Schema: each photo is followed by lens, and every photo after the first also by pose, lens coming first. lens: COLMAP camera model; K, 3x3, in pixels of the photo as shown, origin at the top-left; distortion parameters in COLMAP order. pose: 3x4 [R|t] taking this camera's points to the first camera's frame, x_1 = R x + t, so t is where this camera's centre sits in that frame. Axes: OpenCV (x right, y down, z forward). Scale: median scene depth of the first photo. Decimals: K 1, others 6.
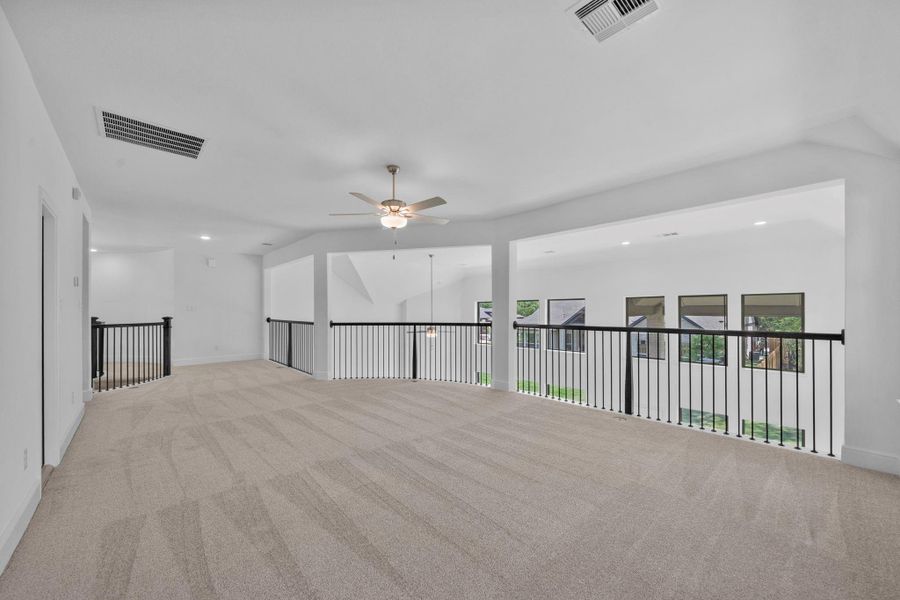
lens RADIAL K [[355.7, 0, 446.3], [0, 355.7, 304.9], [0, 0, 1]] dist [-0.002231, -0.000047]
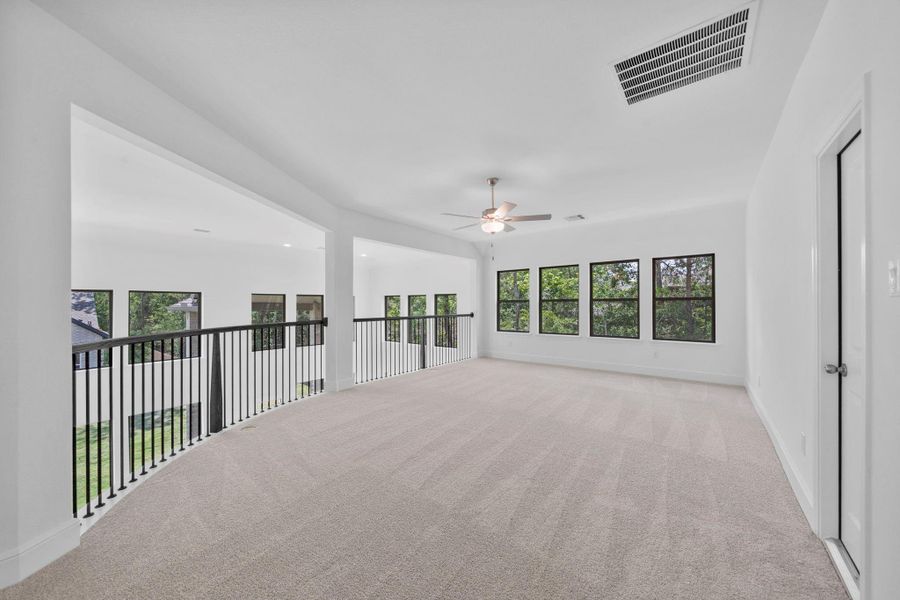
lens RADIAL K [[355.7, 0, 446.3], [0, 355.7, 304.9], [0, 0, 1]] dist [-0.002231, -0.000047]
pose [[-0.211601, 0.005098, 0.977343, -0.798325], [-0.012540, 0.999890, -0.007930, 0.018031], [-0.977276, -0.013934, -0.211514, 0.895432]]
